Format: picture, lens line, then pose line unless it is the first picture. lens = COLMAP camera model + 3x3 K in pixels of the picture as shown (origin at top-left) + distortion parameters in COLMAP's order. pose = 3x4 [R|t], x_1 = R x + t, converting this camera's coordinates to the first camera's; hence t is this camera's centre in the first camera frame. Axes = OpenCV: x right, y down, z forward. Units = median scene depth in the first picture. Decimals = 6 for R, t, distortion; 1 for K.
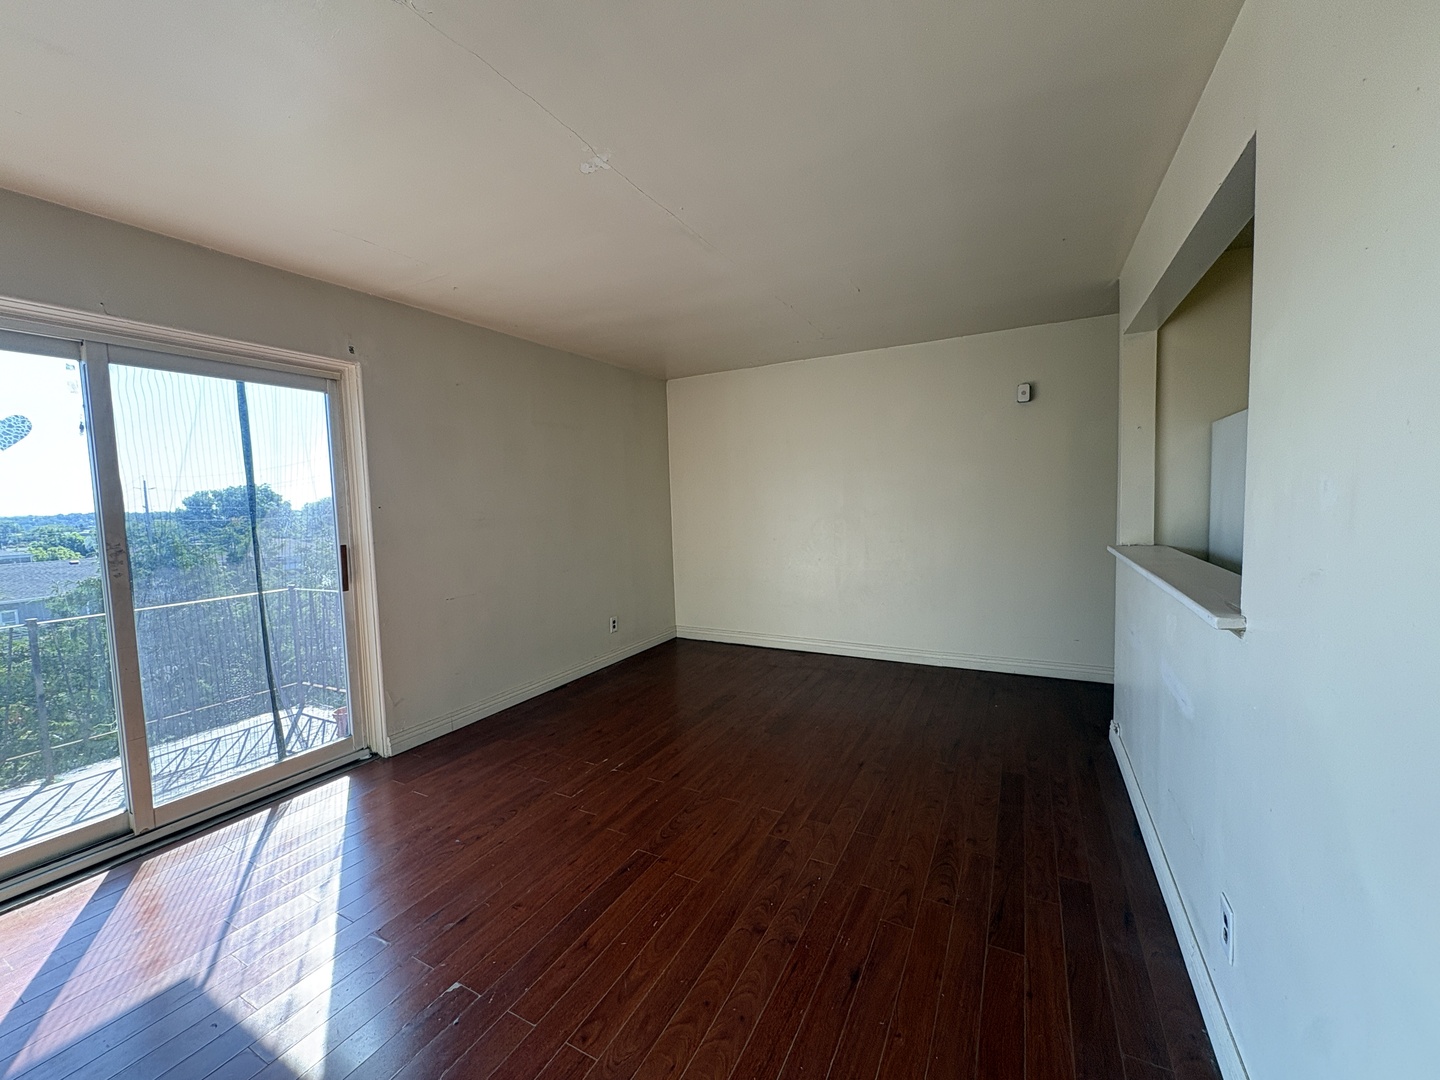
lens RADIAL K [[576.5, 0, 715.2], [0, 576.5, 537.8], [0, 0, 1]] dist [0.002713, -0.000198]
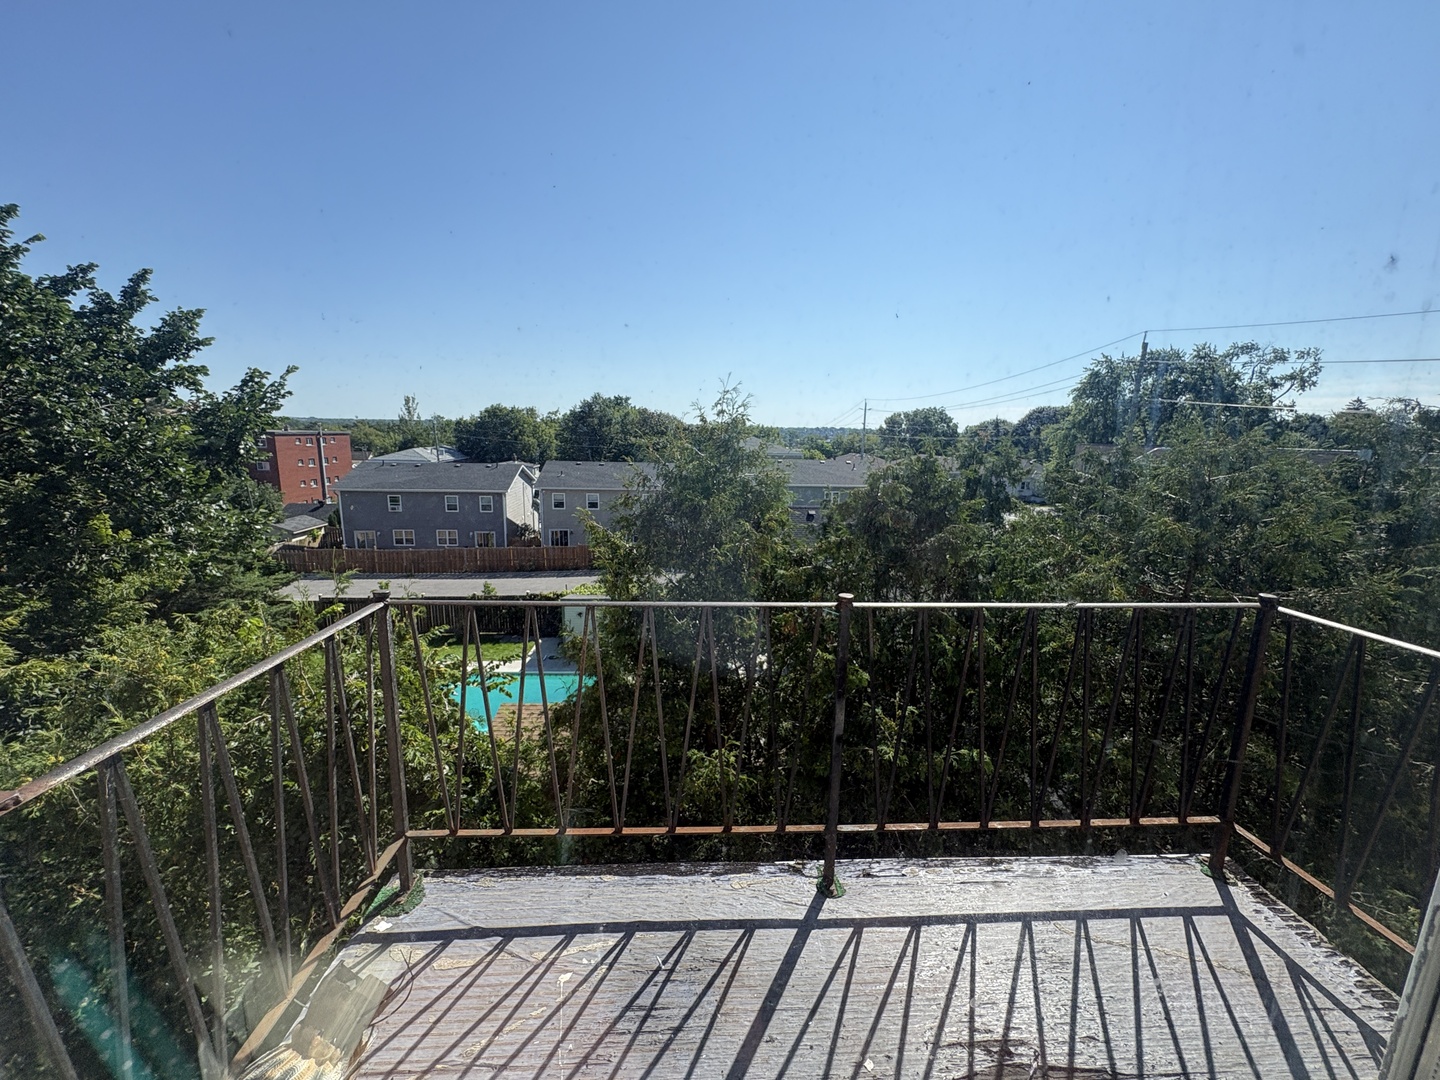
lens RADIAL K [[576.5, 0, 718.7], [0, 576.5, 544.0], [0, 0, 1]] dist [0.002713, -0.000198]
pose [[0.528381, 0.209351, -0.822791, -0.740001], [-0.096820, 0.977658, 0.186579, 0.010140], [0.843469, -0.018922, 0.536845, 0.561362]]
